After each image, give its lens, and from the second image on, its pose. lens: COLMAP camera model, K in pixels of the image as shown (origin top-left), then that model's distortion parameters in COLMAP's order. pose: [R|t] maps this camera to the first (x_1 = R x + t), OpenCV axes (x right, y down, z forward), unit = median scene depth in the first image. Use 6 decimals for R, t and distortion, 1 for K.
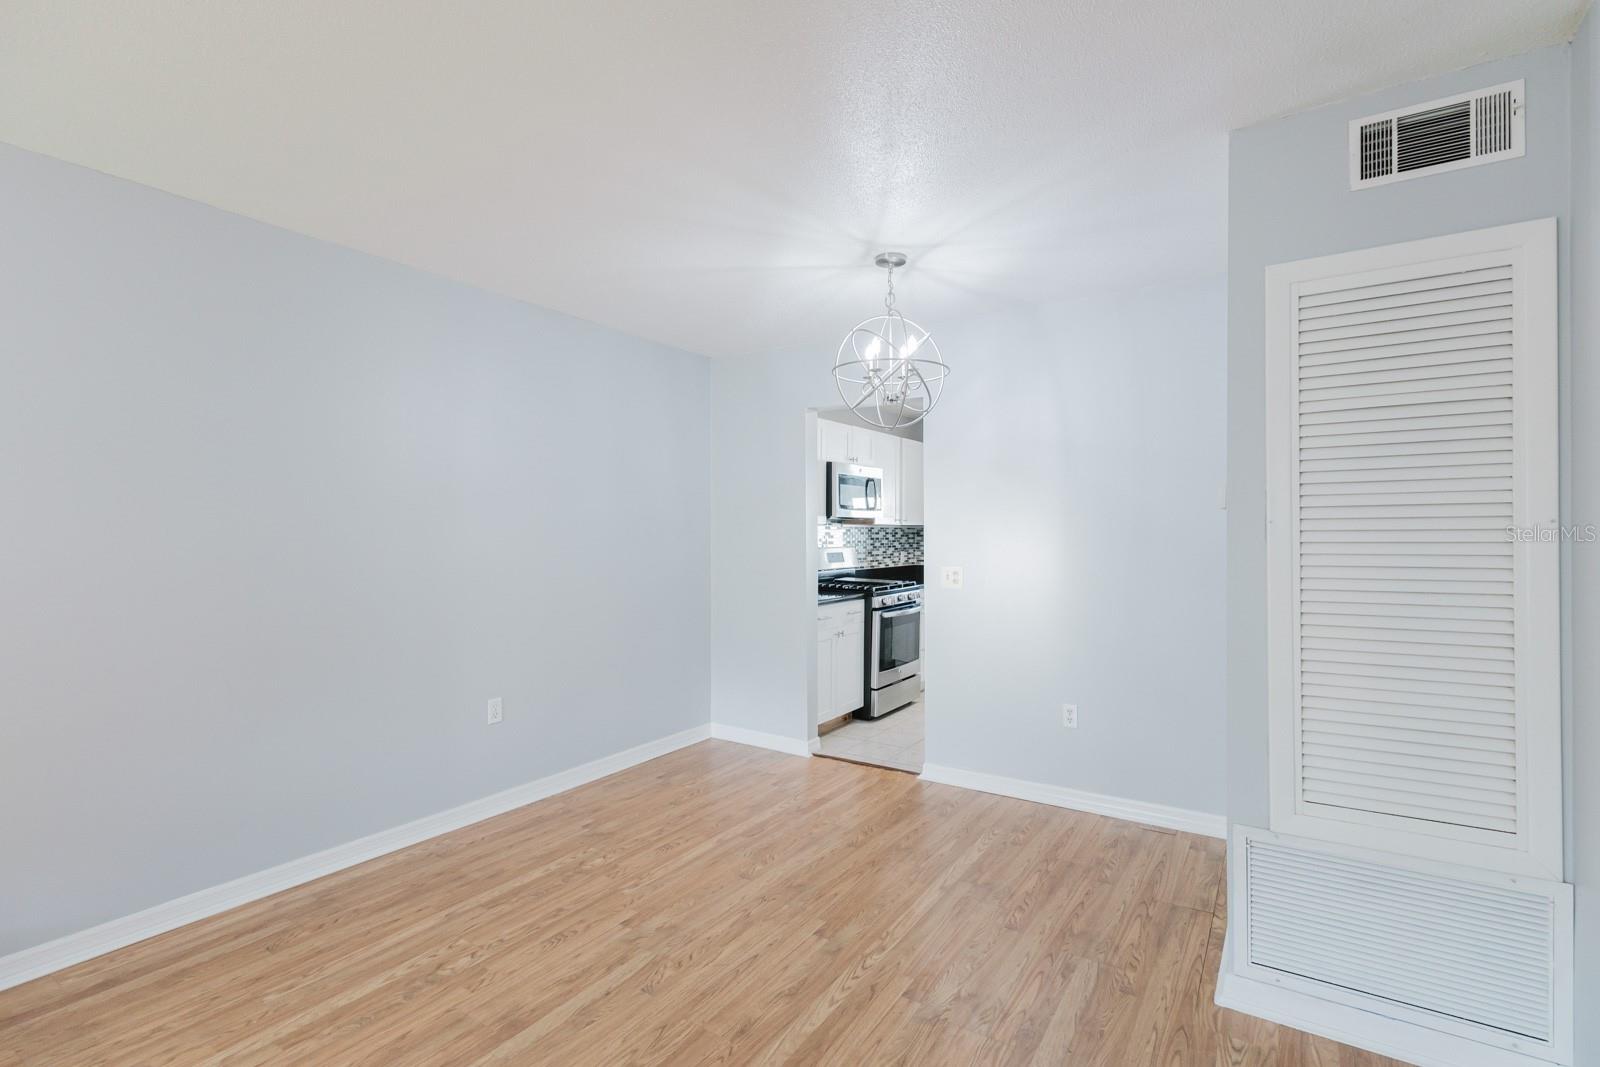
lens RADIAL K [[739.6, 0, 799.7], [0, 739.6, 533.8], [0, 0, 1]] dist [0.001101, -0.000103]
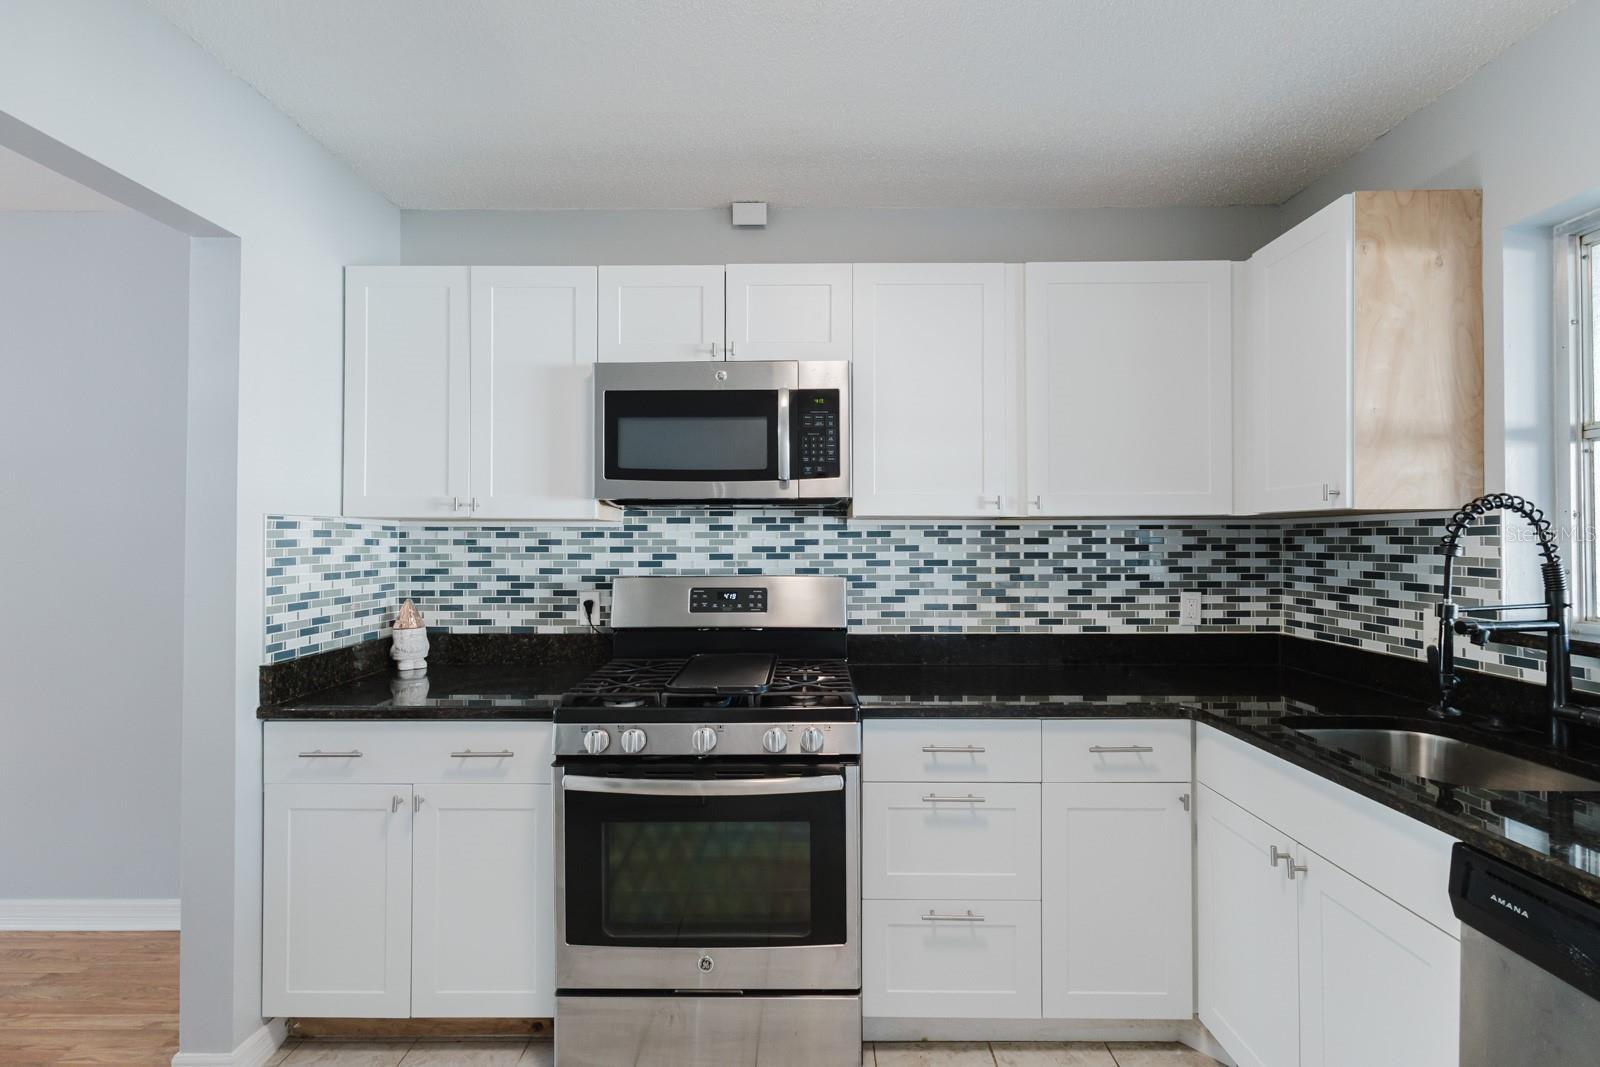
lens RADIAL K [[739.6, 0, 783.9], [0, 739.6, 536.2], [0, 0, 1]] dist [0.001101, -0.000103]
pose [[0.541672, -0.006530, -0.840565, 1.056976], [-0.000574, 0.999967, -0.008139, 0.000767], [0.840590, 0.004891, 0.541650, 2.098316]]
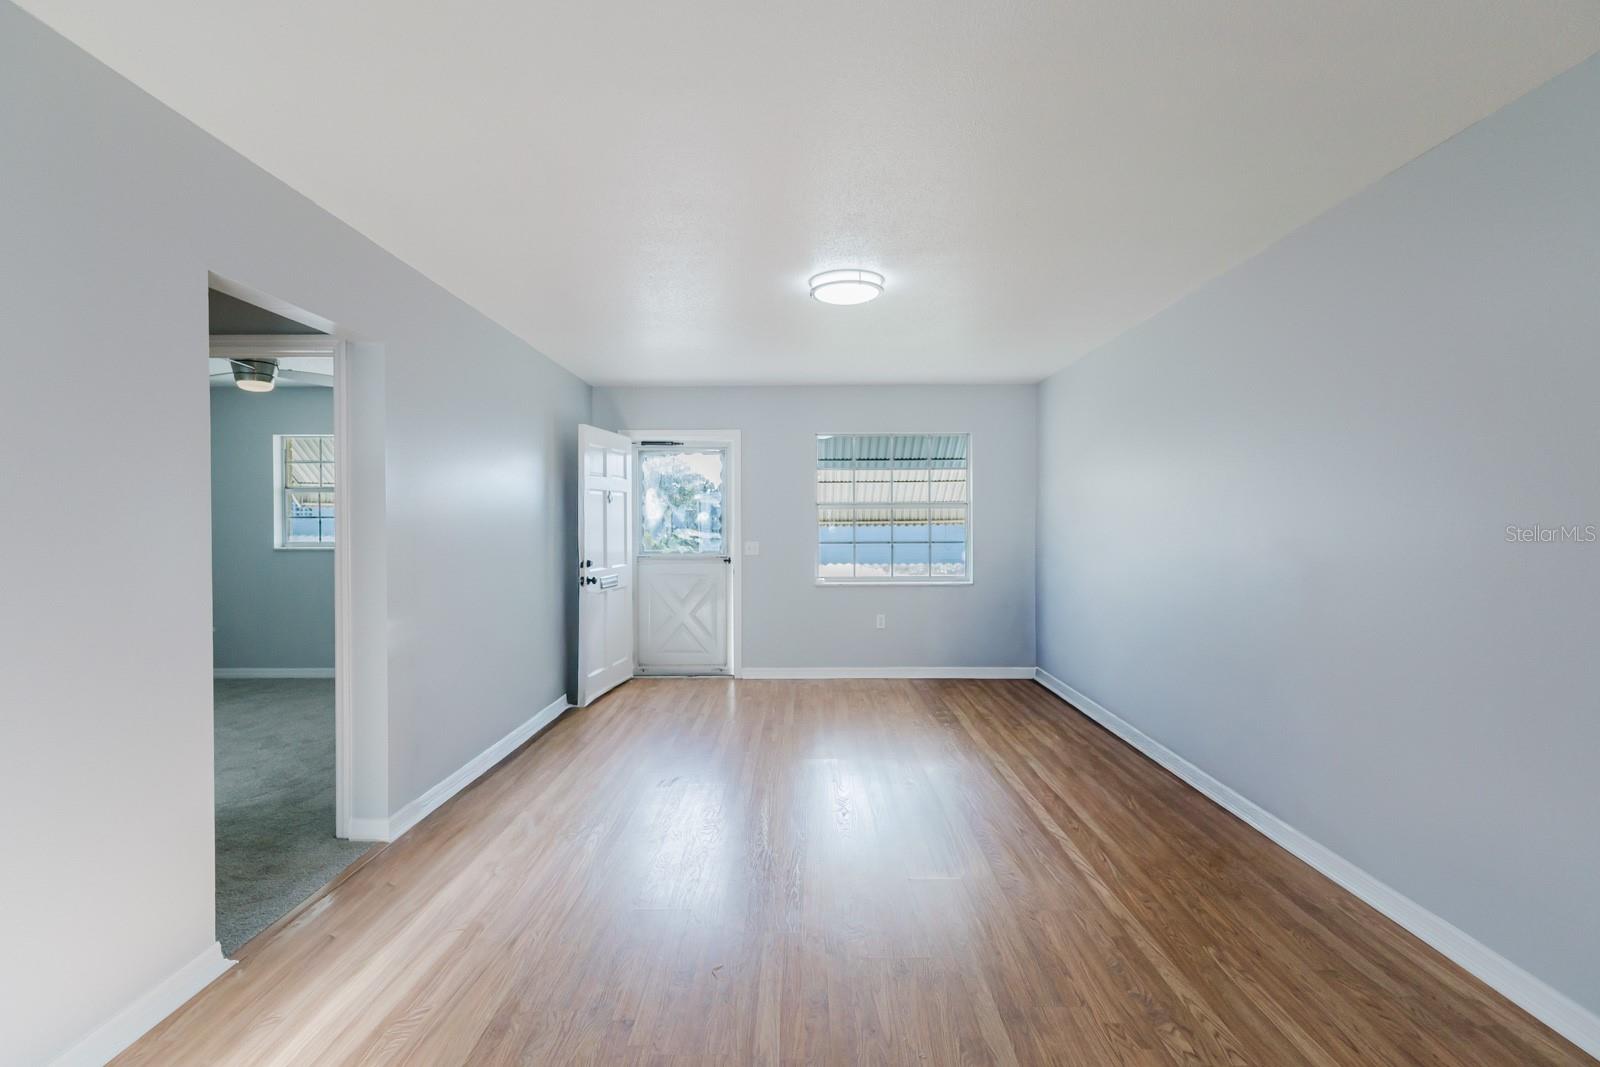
lens RADIAL K [[739.6, 0, 793.4], [0, 739.6, 525.1], [0, 0, 1]] dist [0.001101, -0.000103]
pose [[-0.842325, 0.008825, -0.538897, 0.347843], [0.006372, 0.999959, 0.006415, -0.000016], [0.538932, 0.001970, -0.842347, 1.495912]]
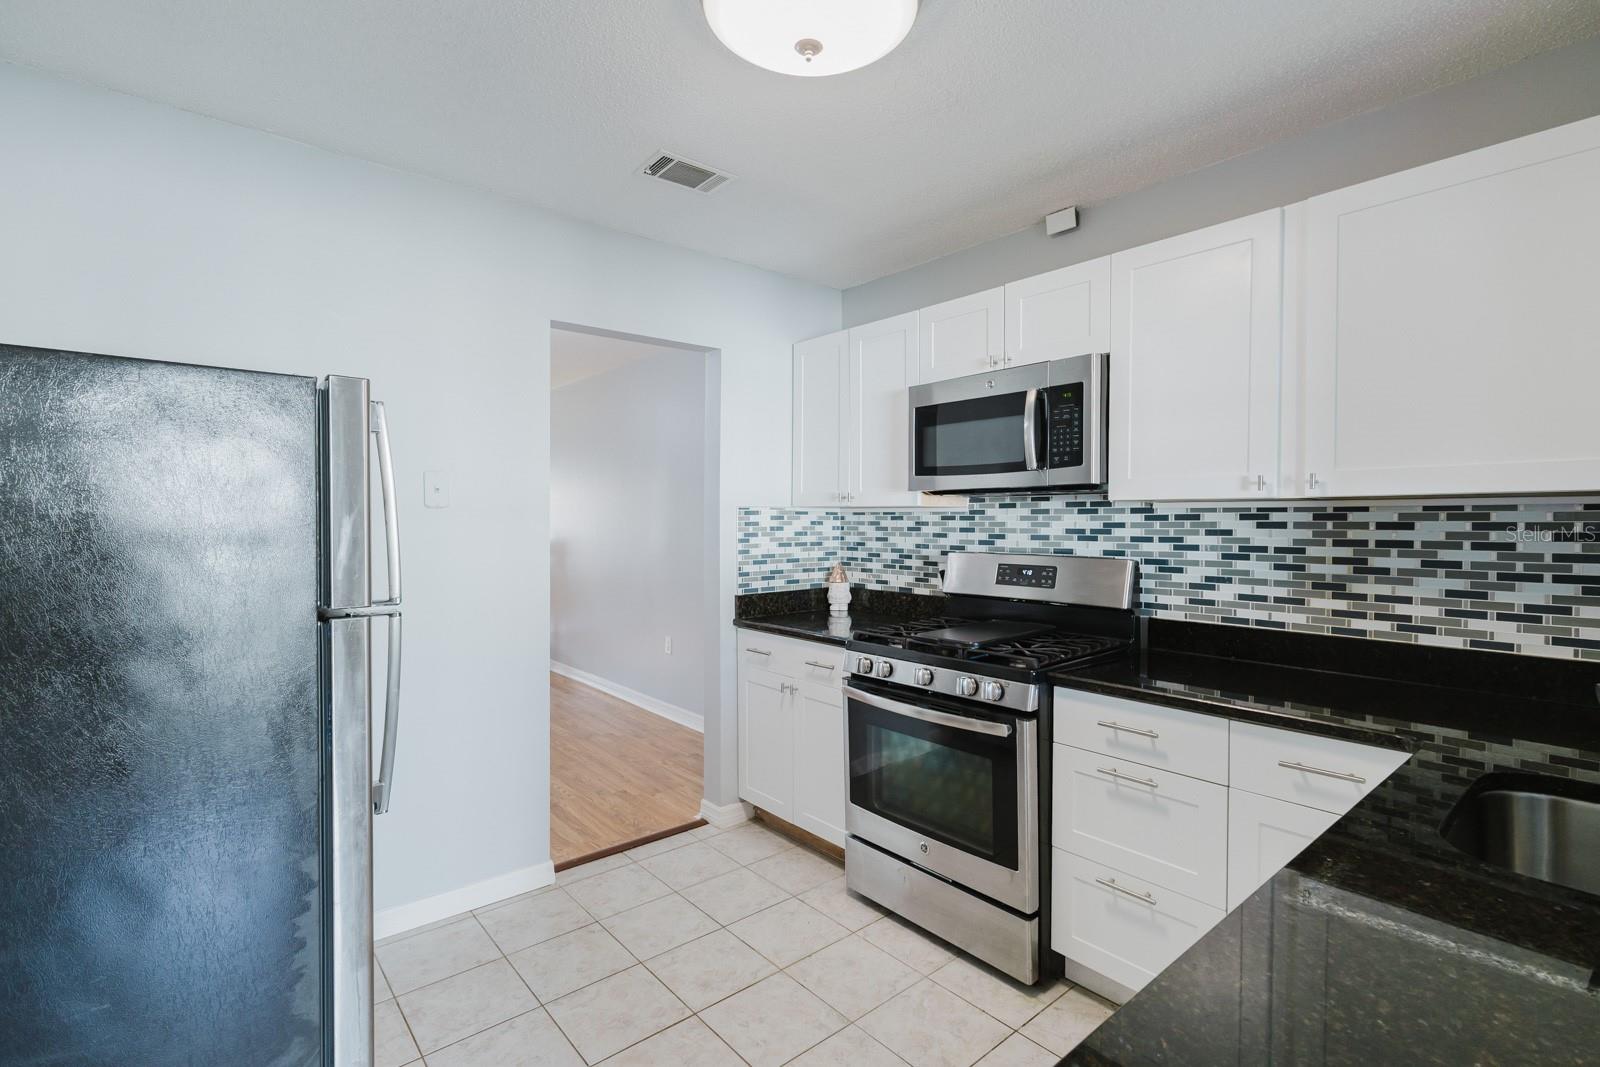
lens RADIAL K [[739.6, 0, 797.7], [0, 739.6, 540.1], [0, 0, 1]] dist [0.001101, -0.000103]
pose [[-0.286232, 0.025474, -0.957822, 1.383966], [-0.003543, 0.999612, 0.027644, -0.006213], [0.958154, 0.011307, -0.286031, 2.595330]]
